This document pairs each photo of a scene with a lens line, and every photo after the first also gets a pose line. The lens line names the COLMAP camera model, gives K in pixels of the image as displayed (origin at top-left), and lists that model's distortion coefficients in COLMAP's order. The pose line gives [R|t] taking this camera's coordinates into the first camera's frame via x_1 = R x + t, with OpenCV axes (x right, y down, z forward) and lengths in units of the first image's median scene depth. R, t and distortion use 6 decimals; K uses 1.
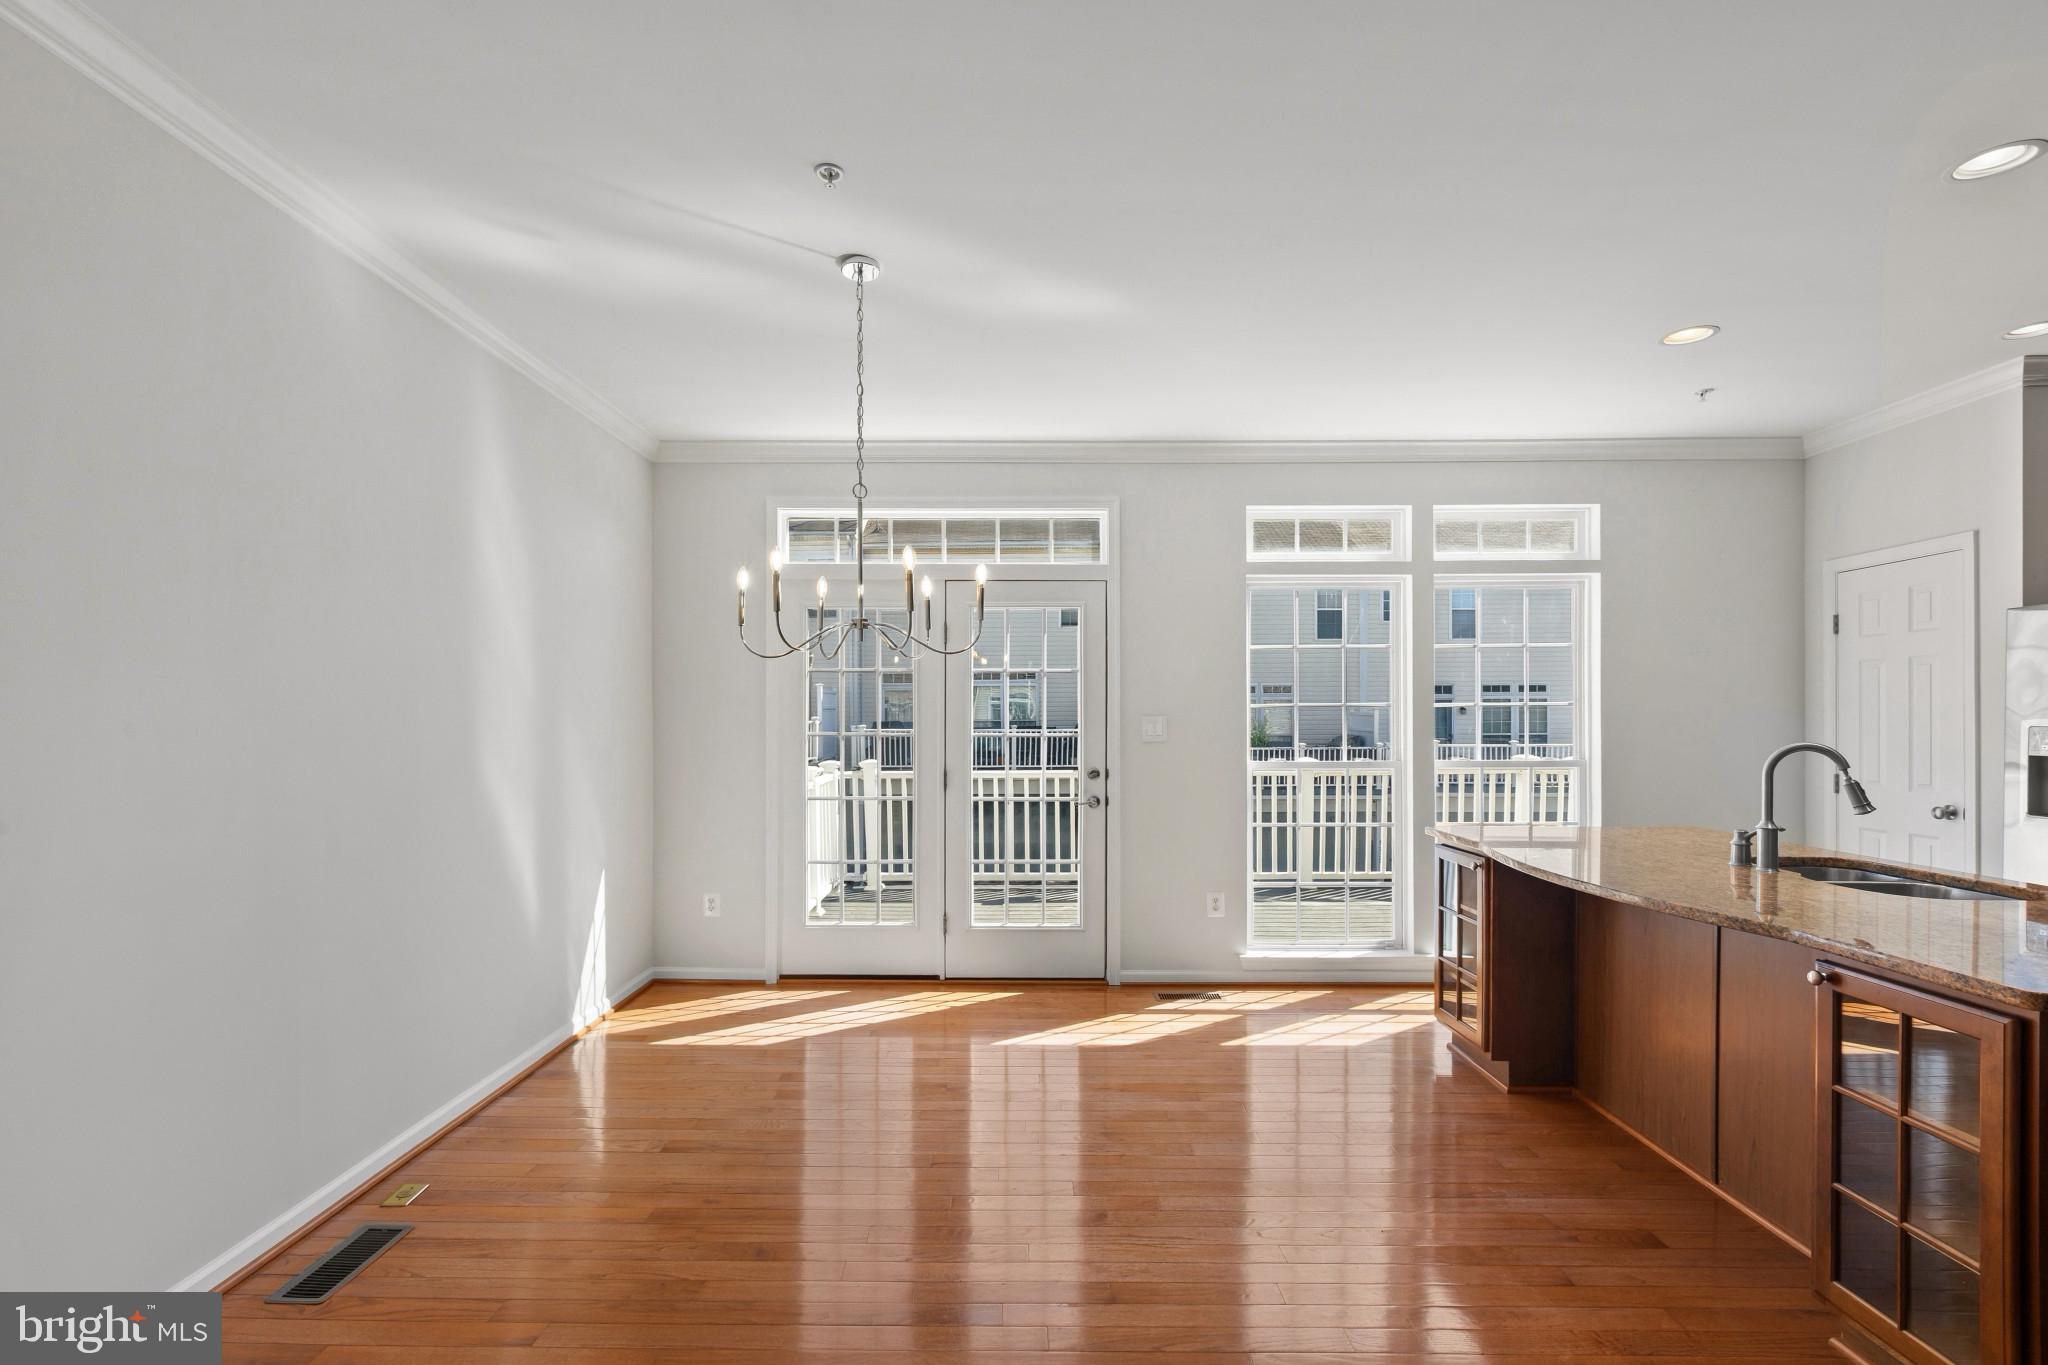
lens RADIAL K [[926.8, 0, 1027.8], [0, 926.8, 730.0], [0, 0, 1]] dist [0.003062, 0.000867]
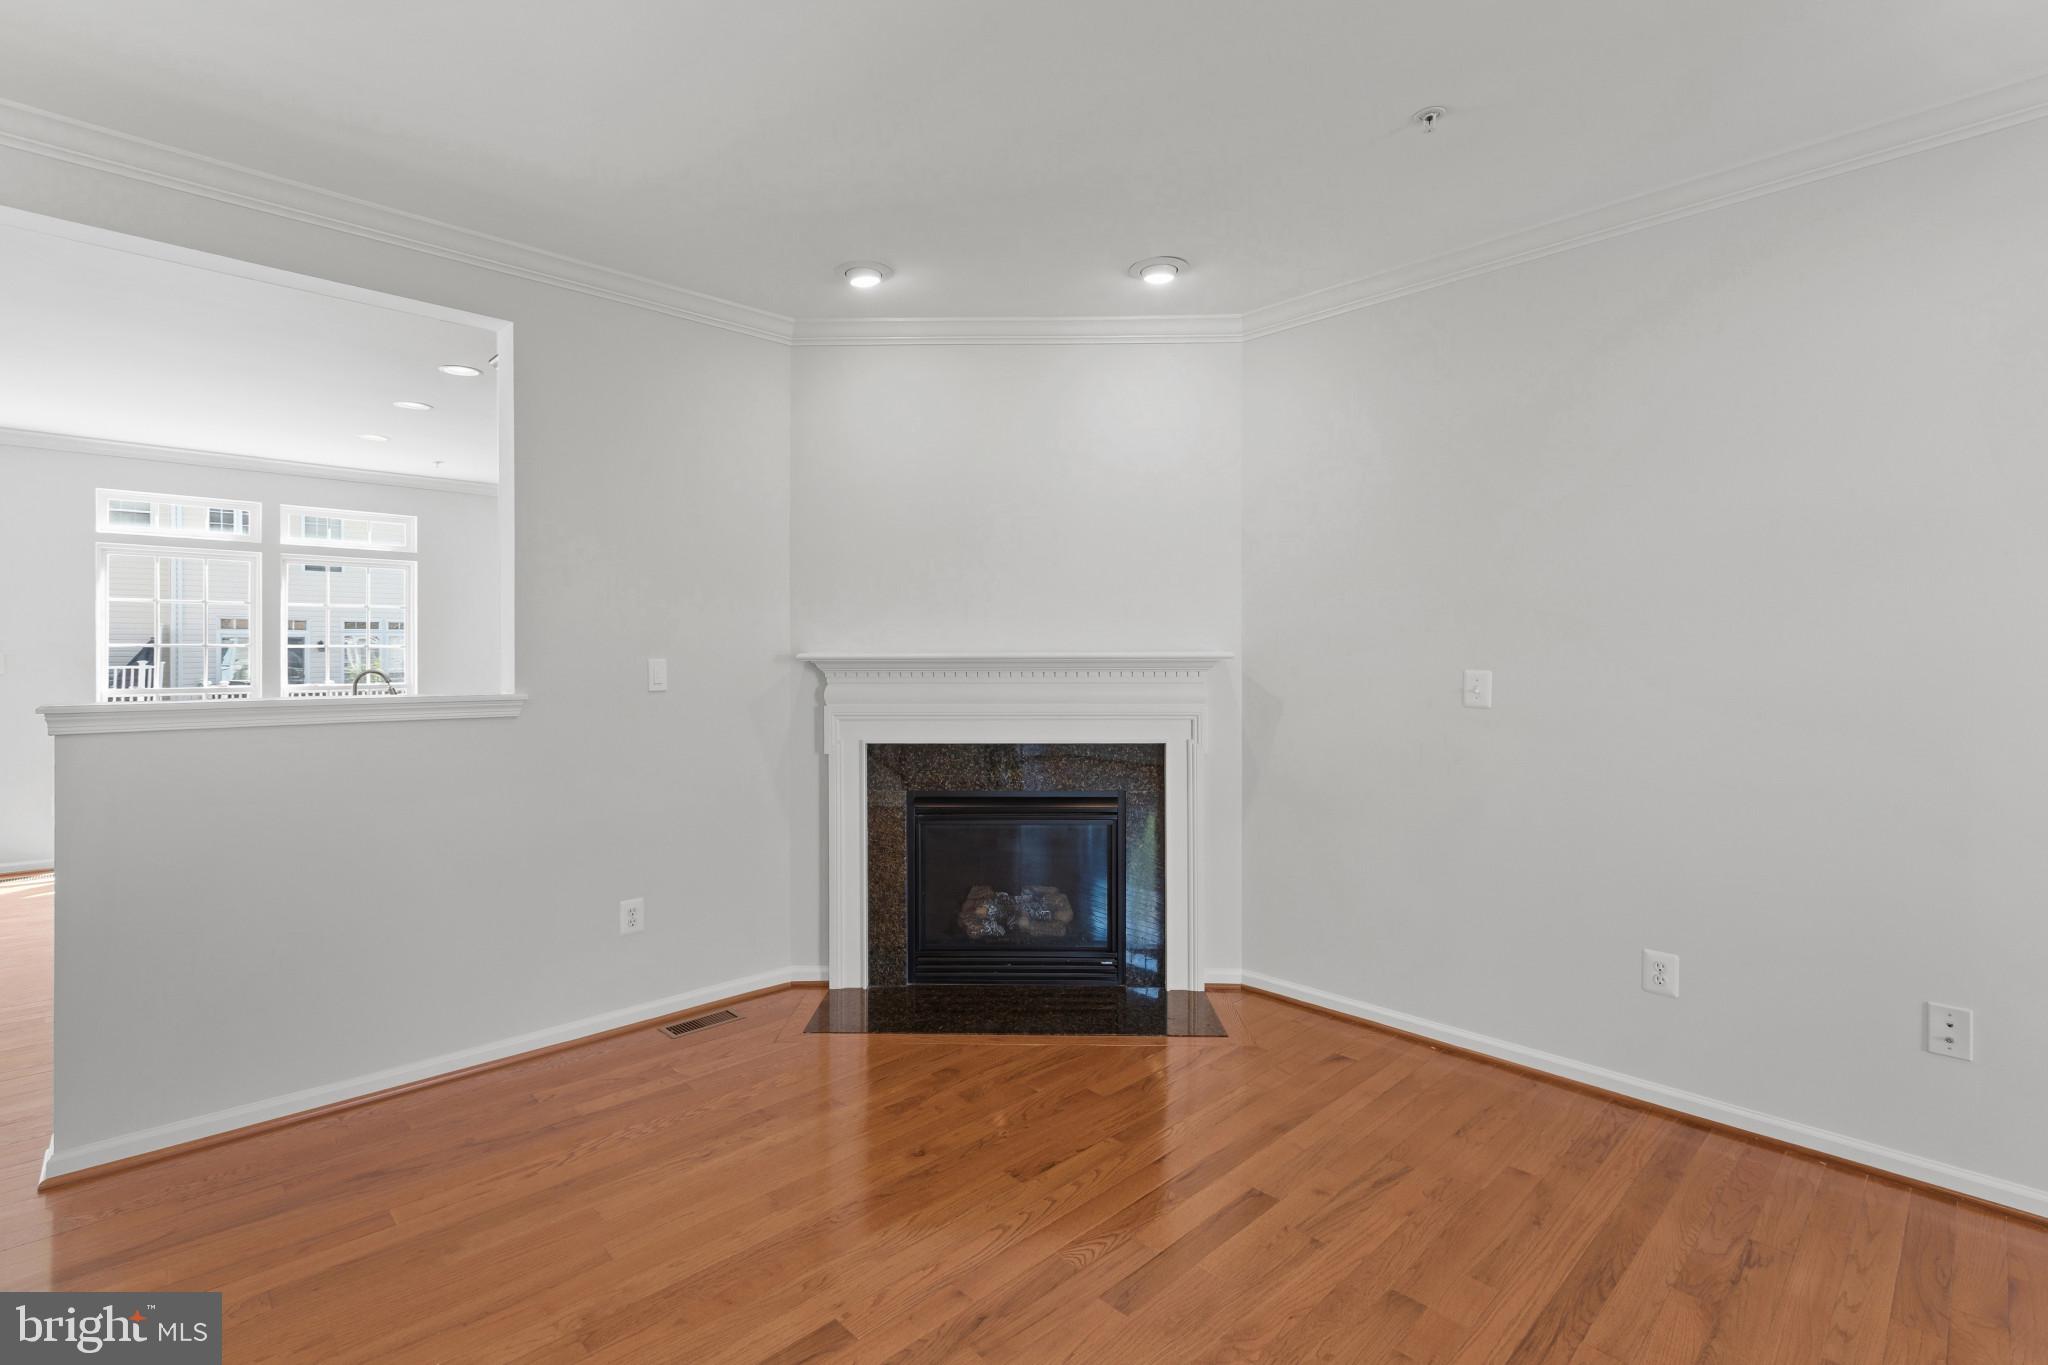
lens RADIAL K [[934.6, 0, 983.5], [0, 934.6, 658.8], [0, 0, 1]] dist [0.000797, -0.000212]
pose [[0.733382, 0.000581, 0.679817, 0.261724], [0.000001, 1.000000, -0.000855, -0.007525], [-0.679817, 0.000628, 0.733381, -0.783506]]
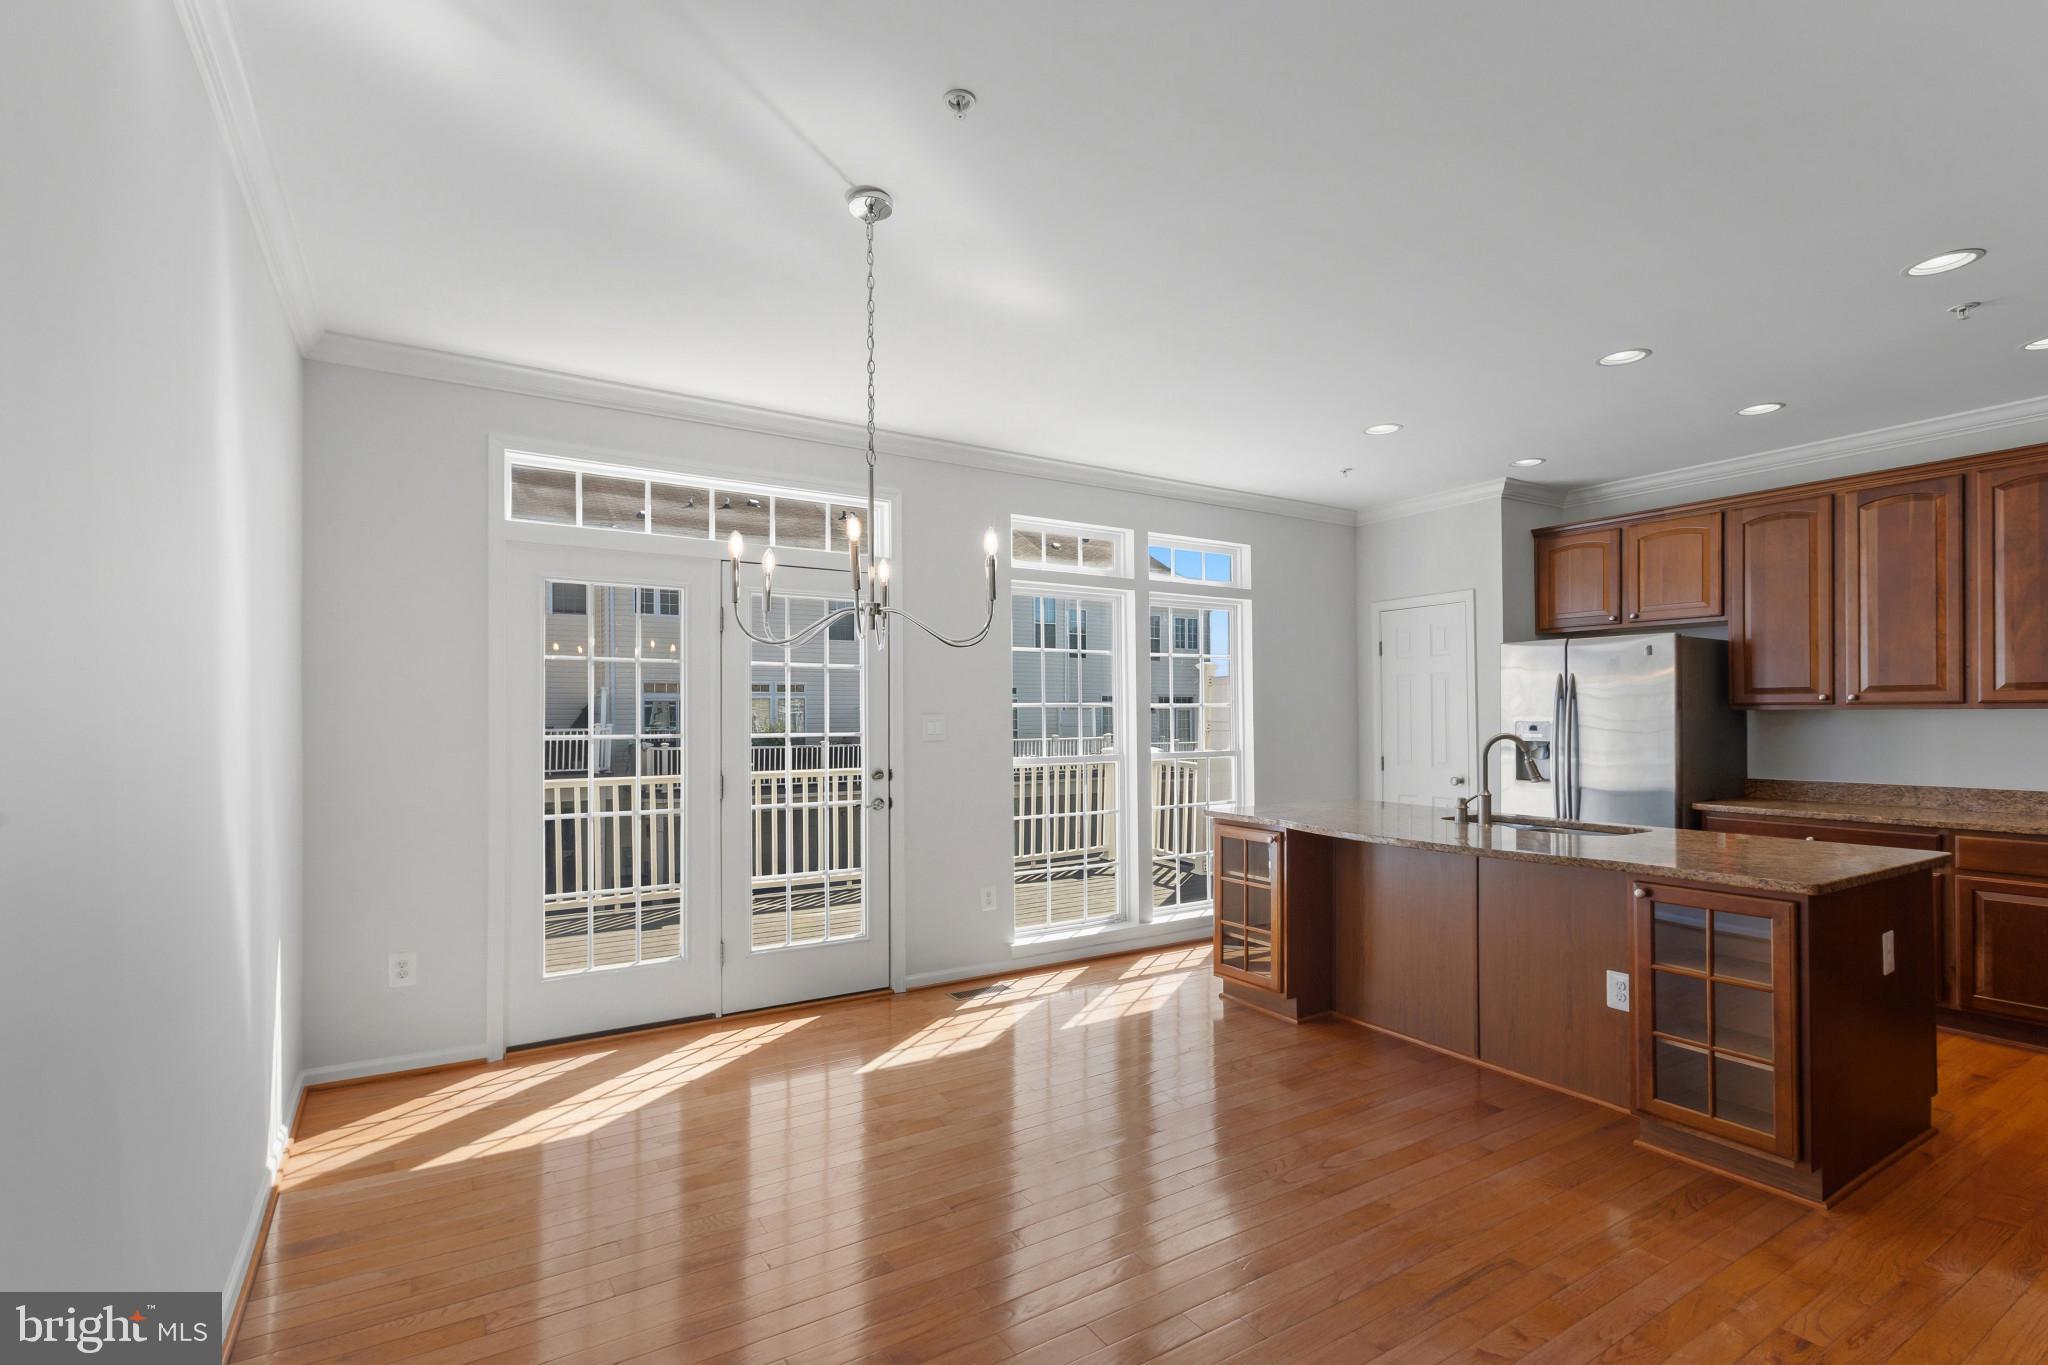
lens RADIAL K [[924.9, 0, 994.3], [0, 924.9, 716.7], [0, 0, 1]] dist [0.000505, -0.000033]
pose [[0.851445, -0.000947, 0.524442, -0.340450], [0.007994, 0.999906, -0.011172, -0.001187], [-0.524382, 0.013705, 0.851373, 0.126713]]
